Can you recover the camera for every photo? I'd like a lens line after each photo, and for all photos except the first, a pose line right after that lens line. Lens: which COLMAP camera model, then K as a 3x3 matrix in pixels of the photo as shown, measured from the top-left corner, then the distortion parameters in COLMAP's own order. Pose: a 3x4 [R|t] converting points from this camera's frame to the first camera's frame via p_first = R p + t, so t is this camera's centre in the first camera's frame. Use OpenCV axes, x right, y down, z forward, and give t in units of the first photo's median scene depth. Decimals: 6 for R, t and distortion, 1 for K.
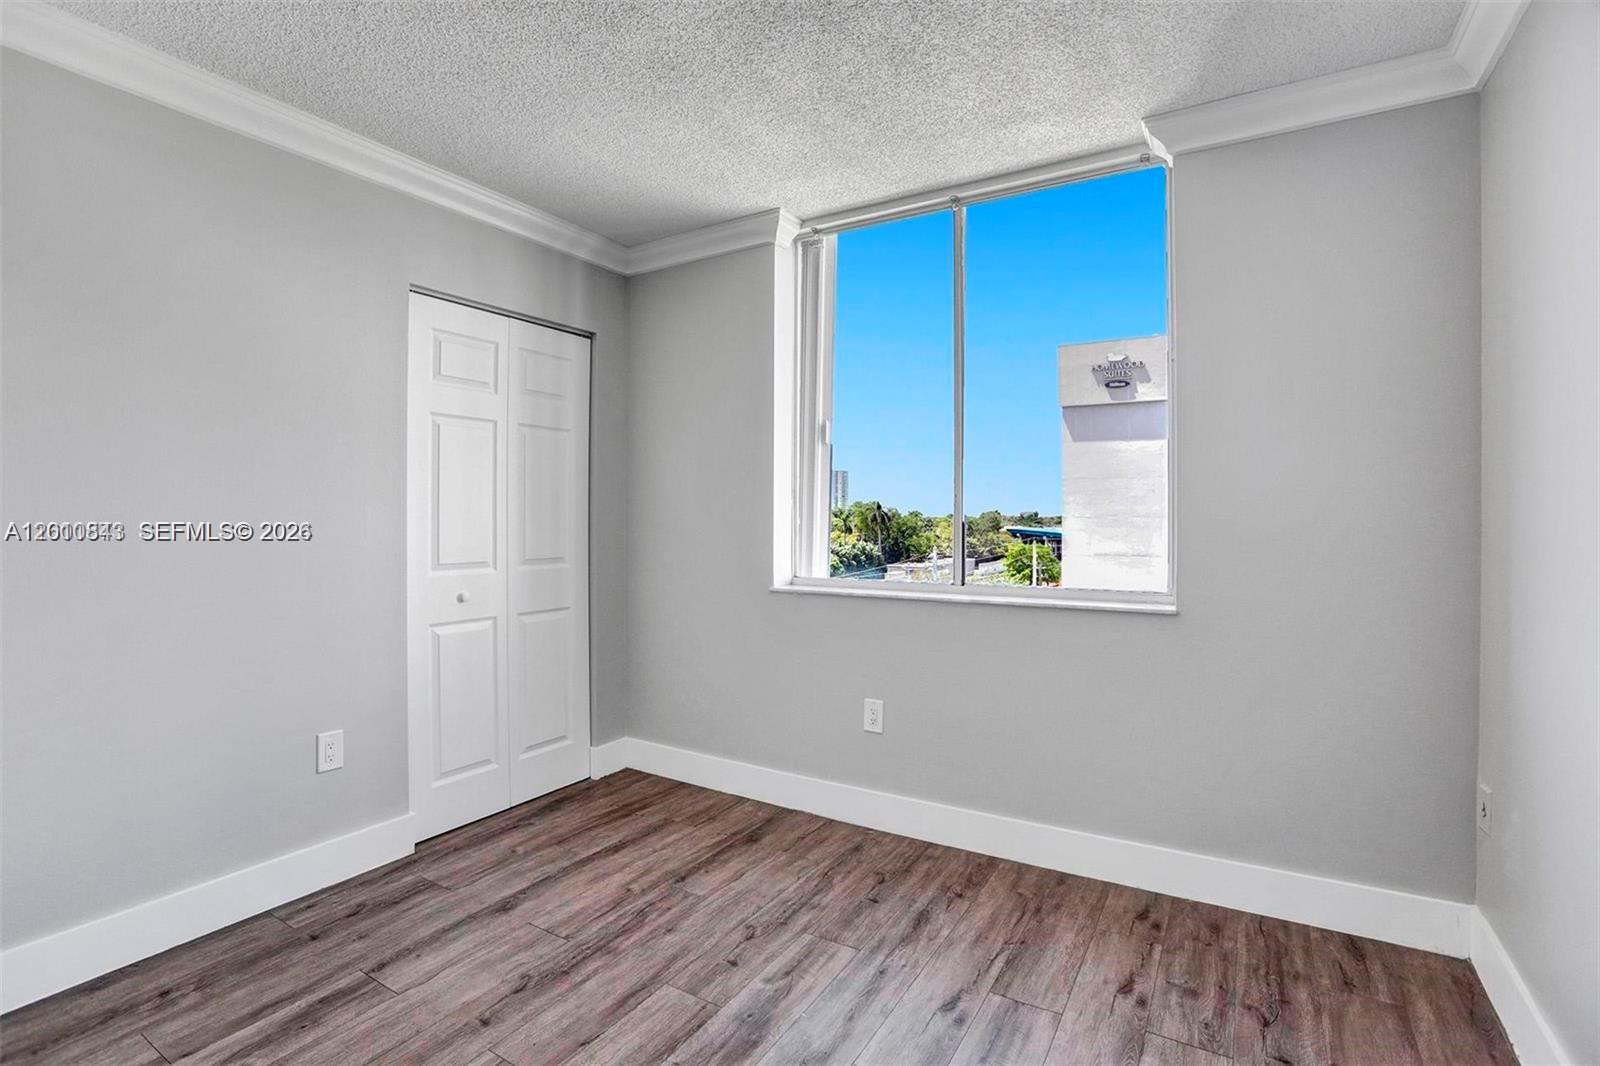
lens RADIAL K [[754.5, 0, 791.7], [0, 754.5, 512.6], [0, 0, 1]] dist [-0.038445, 0.018161]
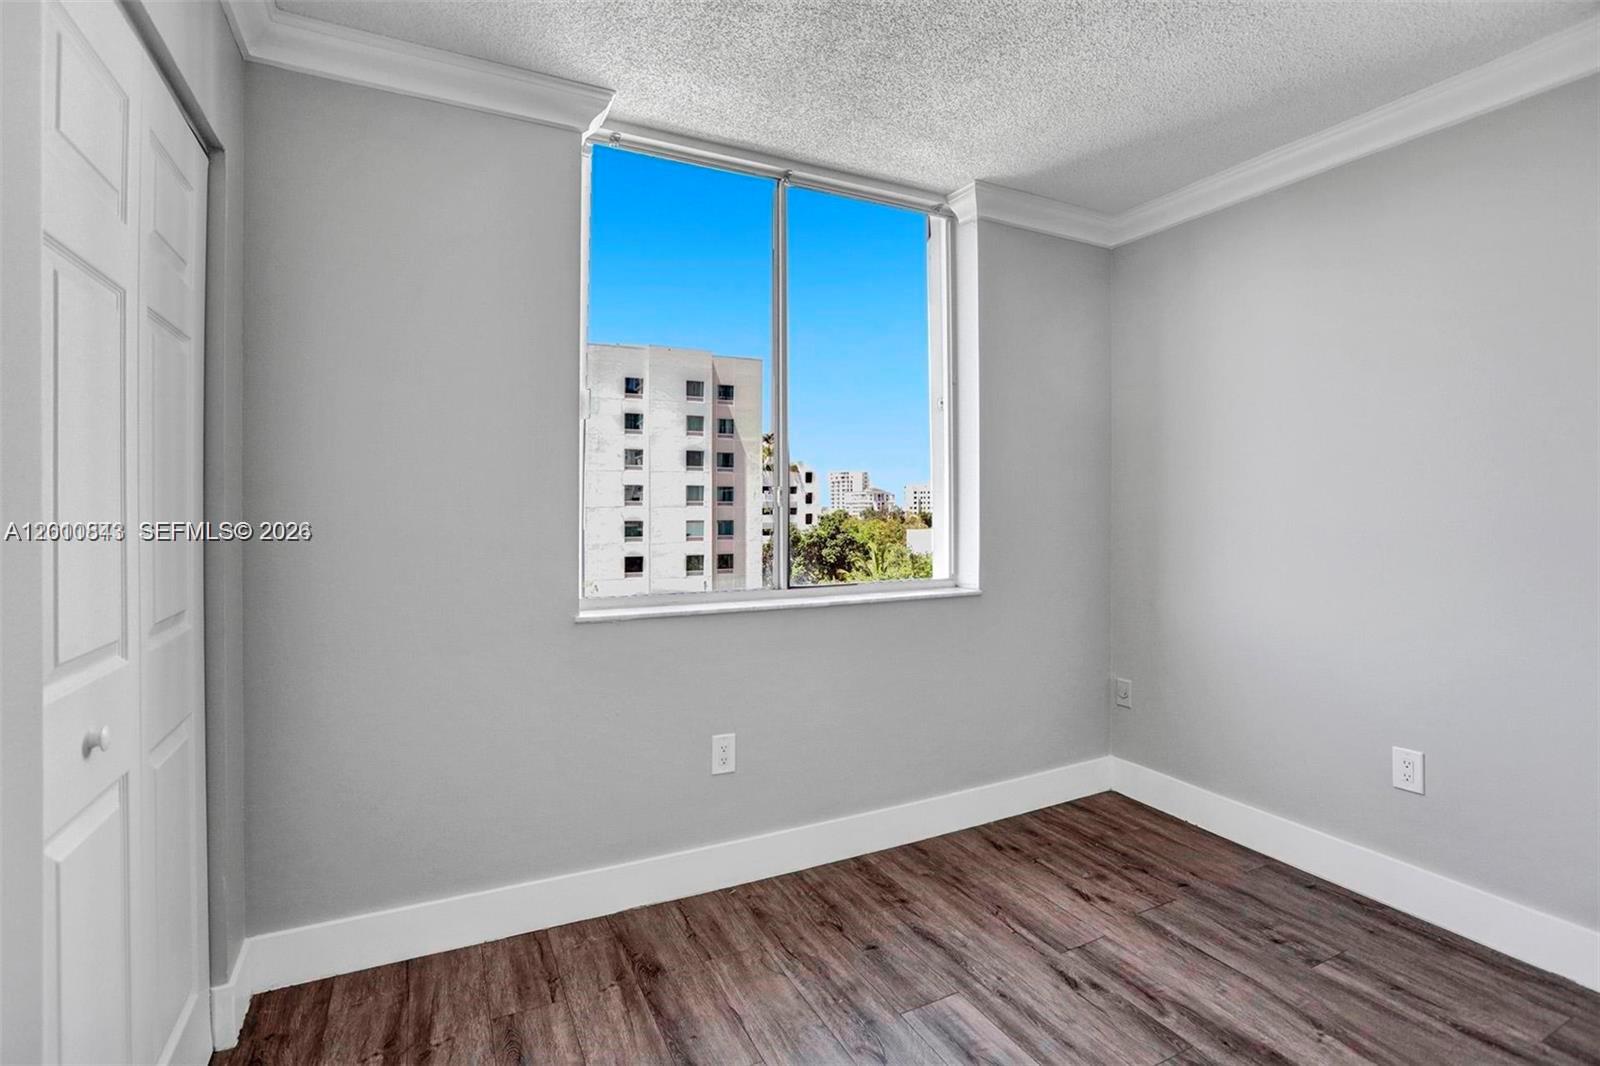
lens RADIAL K [[754.5, 0, 791.7], [0, 754.5, 512.6], [0, 0, 1]] dist [-0.038445, 0.018161]
pose [[0.527462, -0.005250, 0.849563, -0.674449], [-0.003872, 0.999956, 0.008584, -0.008947], [-0.849570, -0.007817, 0.527418, 0.594120]]
